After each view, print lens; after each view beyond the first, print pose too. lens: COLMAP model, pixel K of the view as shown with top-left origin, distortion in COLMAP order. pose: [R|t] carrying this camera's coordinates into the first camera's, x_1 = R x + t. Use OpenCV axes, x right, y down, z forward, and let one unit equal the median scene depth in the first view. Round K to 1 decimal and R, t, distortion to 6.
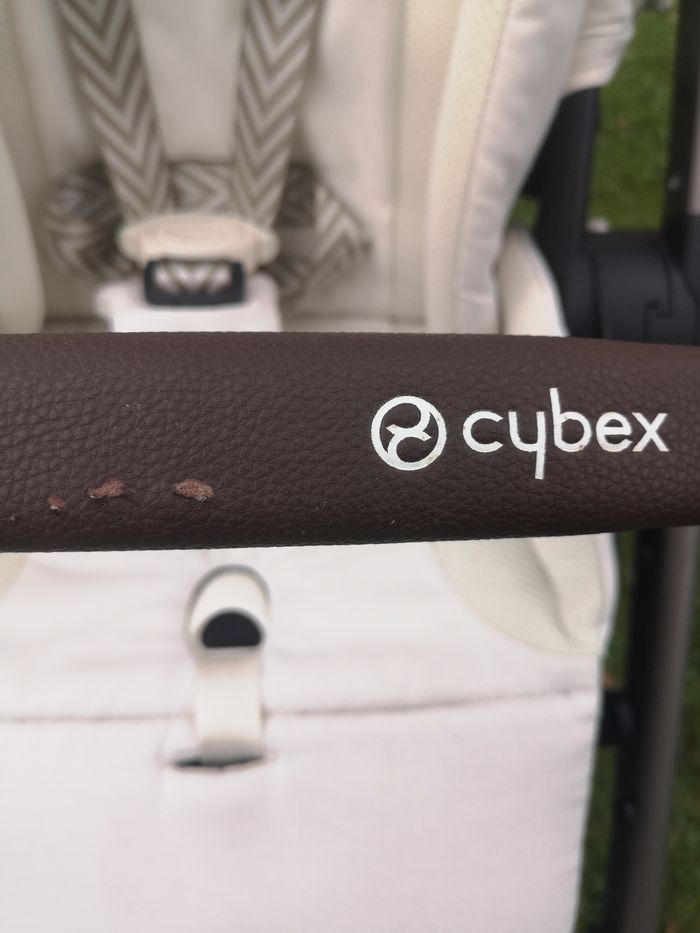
lens RADIAL K [[741.2, 0, 350.0], [0, 741.2, 466.5], [0, 0, 1]] dist [0.045560, -0.001372]
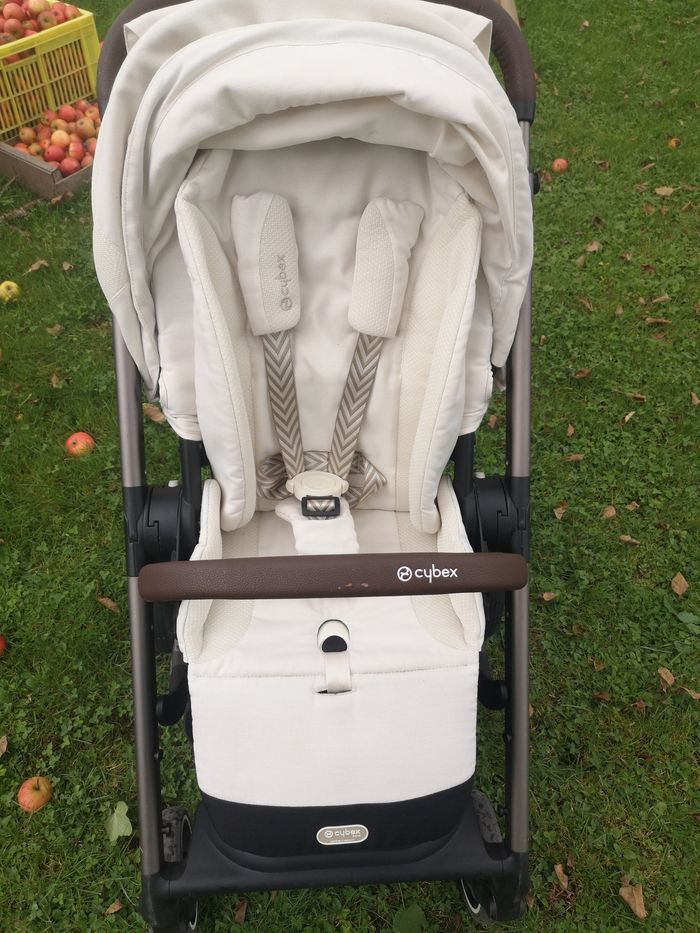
lens RADIAL K [[741.2, 0, 350.0], [0, 741.2, 466.5], [0, 0, 1]] dist [0.045560, -0.001372]
pose [[0.999928, -0.006575, 0.010072, -0.128860], [0.007883, 0.990697, -0.135860, -0.031779], [-0.009085, 0.135929, 0.990677, -1.559853]]
